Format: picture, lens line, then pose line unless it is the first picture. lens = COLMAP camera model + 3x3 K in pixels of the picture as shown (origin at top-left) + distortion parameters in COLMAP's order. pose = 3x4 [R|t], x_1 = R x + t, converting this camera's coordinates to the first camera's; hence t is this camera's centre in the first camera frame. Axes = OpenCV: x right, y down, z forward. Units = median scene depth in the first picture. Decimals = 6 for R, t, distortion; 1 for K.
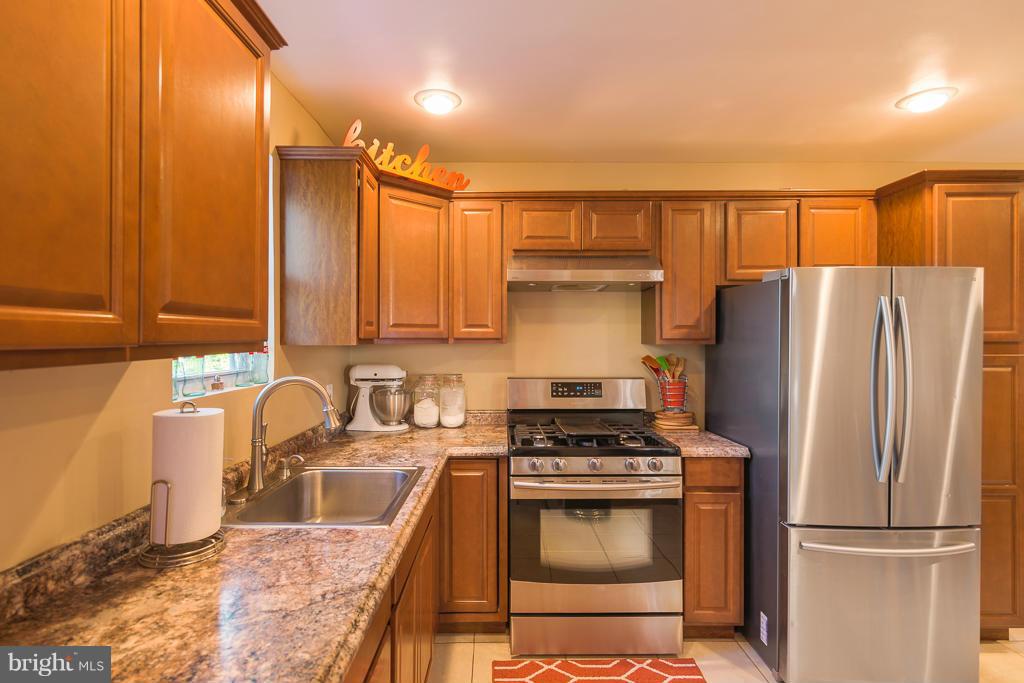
lens RADIAL K [[509.5, 0, 511.8], [0, 509.5, 338.2], [0, 0, 1]] dist [0.001278, -0.000049]
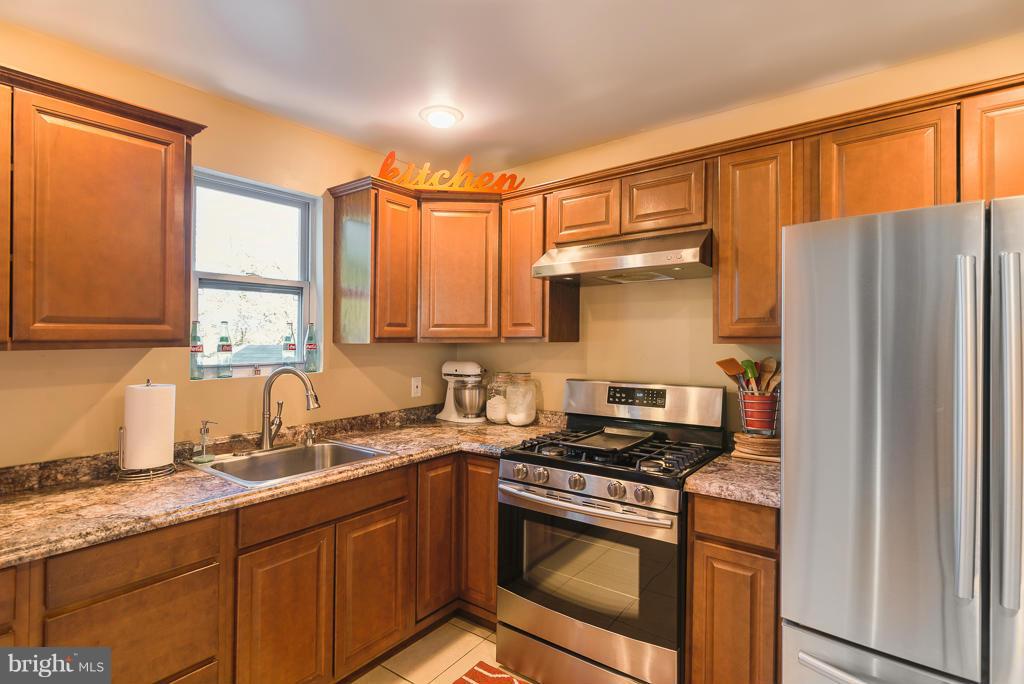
lens RADIAL K [[510.1, 0, 512.4], [0, 510.1, 334.9], [0, 0, 1]] dist [0.002887, 0.000006]
pose [[0.787363, -0.008180, -0.616436, 0.580855], [0.003031, 0.999951, -0.009397, 0.005376], [0.616483, 0.005530, 0.787349, 0.228932]]
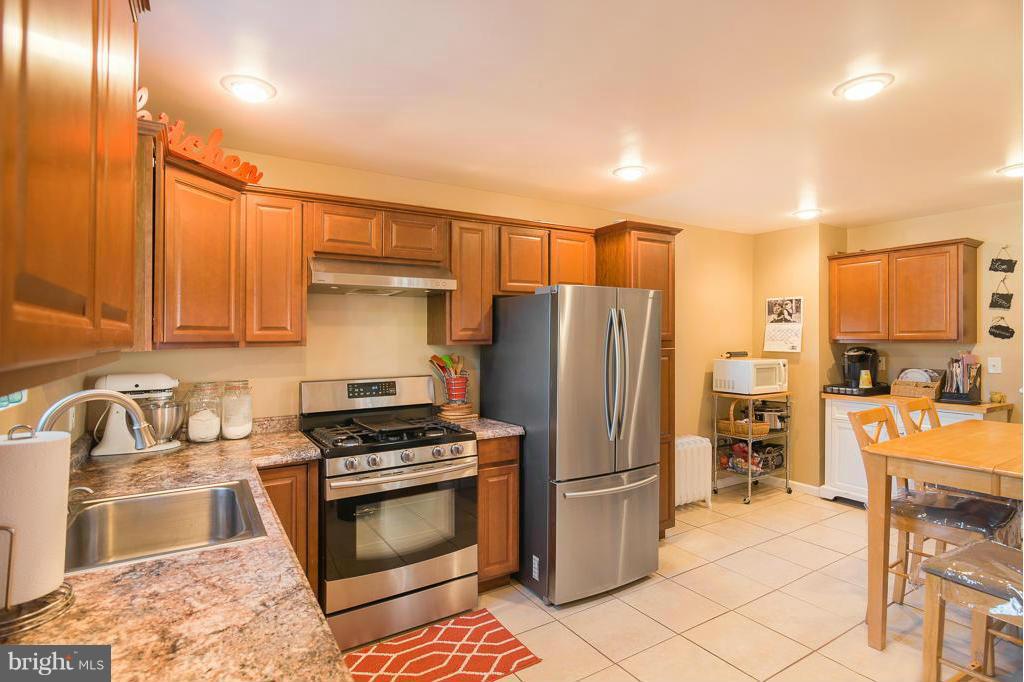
lens RADIAL K [[500.3, 0, 512.0], [0, 500.3, 341.0], [0, 0, 1]] dist [-0.001658, -0.000609]
pose [[0.854996, -0.010363, 0.518531, -0.186669], [0.008462, 0.999946, 0.006033, -0.002536], [-0.518566, -0.000771, 0.855037, -0.030480]]
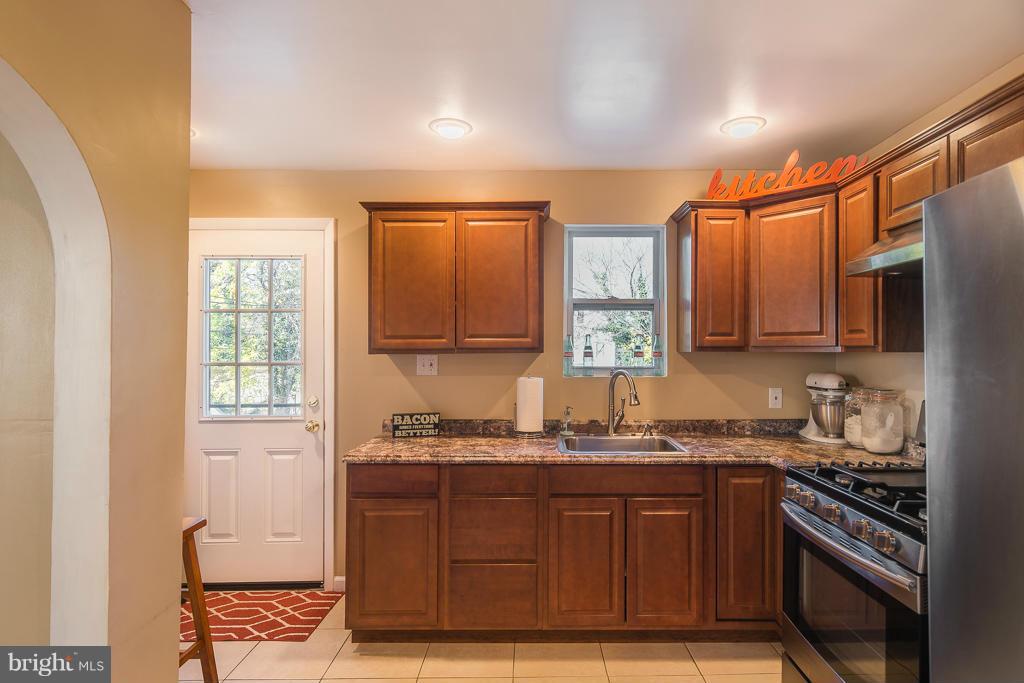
lens RADIAL K [[551.9, 0, 541.7], [0, 551.9, 339.0], [0, 0, 1]] dist [0.001001, 0.000031]
pose [[-0.020158, -0.020568, -0.999585, 0.938838], [-0.001801, 0.999787, -0.020536, 0.009055], [0.999795, 0.001387, -0.020191, 0.548372]]
